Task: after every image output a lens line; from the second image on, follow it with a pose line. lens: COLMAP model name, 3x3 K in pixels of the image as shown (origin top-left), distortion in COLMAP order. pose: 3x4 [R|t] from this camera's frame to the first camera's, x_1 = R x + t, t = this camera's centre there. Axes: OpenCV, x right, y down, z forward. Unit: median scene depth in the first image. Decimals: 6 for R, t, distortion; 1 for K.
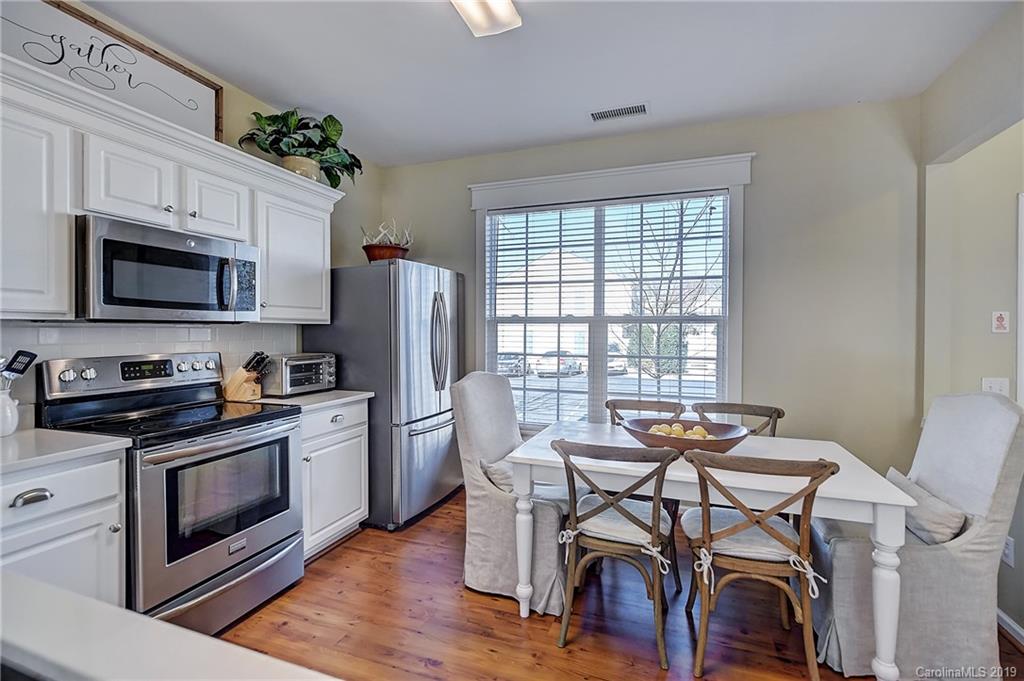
lens RADIAL K [[455.0, 0, 516.8], [0, 455.0, 336.0], [0, 0, 1]] dist [0.004719, -0.001964]
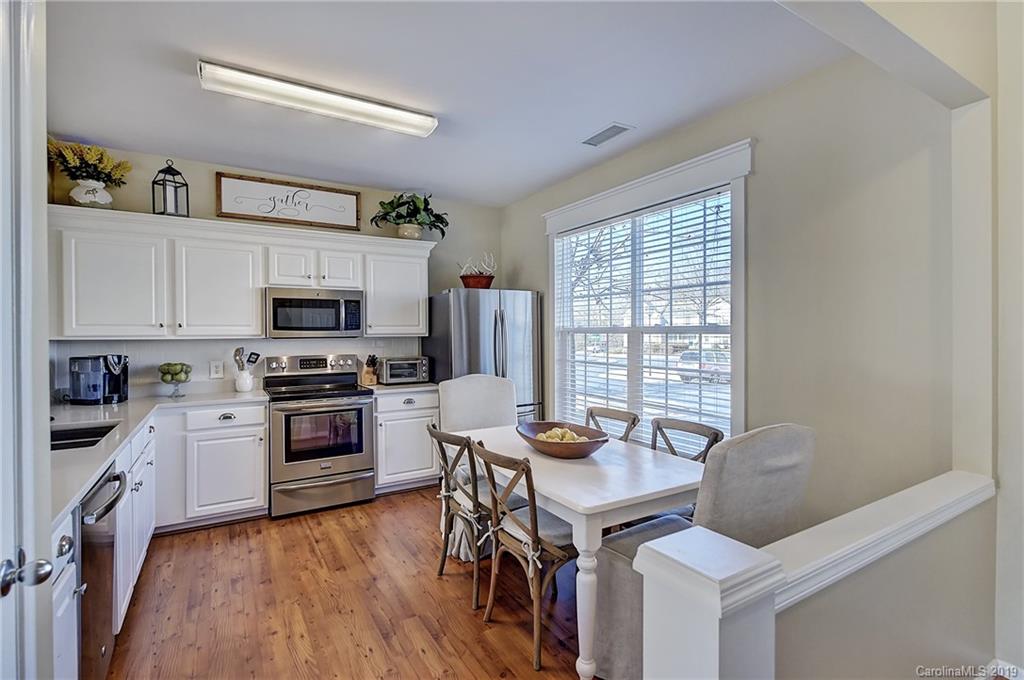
lens RADIAL K [[483.4, 0, 510.6], [0, 483.4, 335.4], [0, 0, 1]] dist [0.017974, -0.001601]
pose [[0.778750, -0.003243, -0.627326, 0.851581], [-0.001227, 0.999977, -0.006692, -0.022253], [0.627333, 0.005981, 0.778728, -0.010168]]
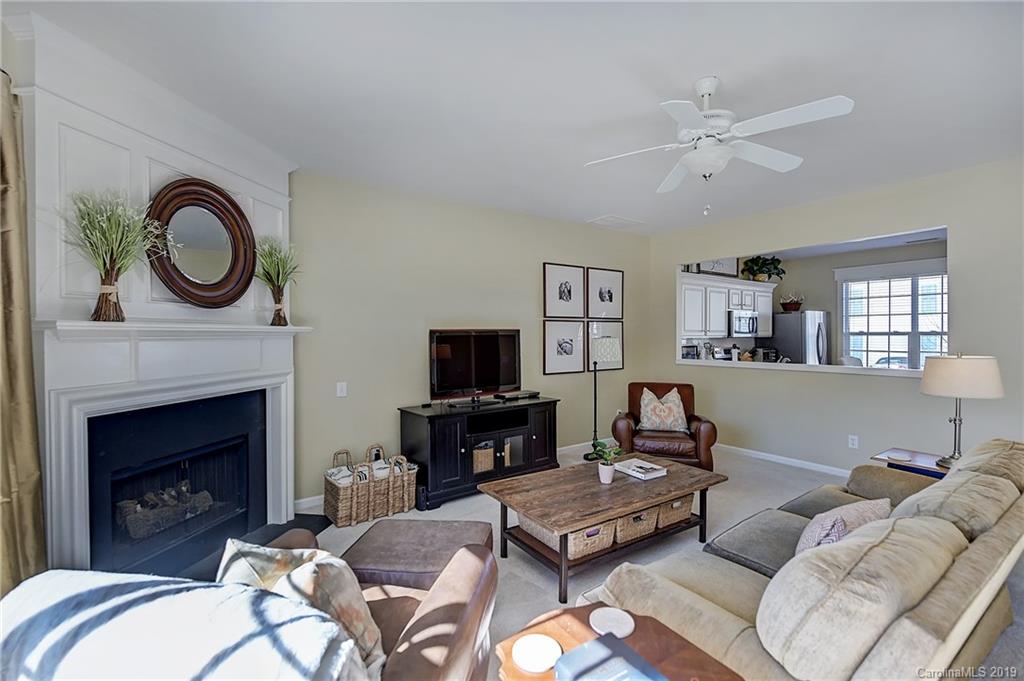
lens RADIAL K [[455.0, 0, 522.2], [0, 455.0, 338.0], [0, 0, 1]] dist [0.004719, -0.001964]
pose [[0.830217, -0.003696, -0.557429, -0.176162], [-0.001525, 0.999959, -0.008902, 0.005570], [0.557439, 0.008241, 0.830177, -2.141534]]
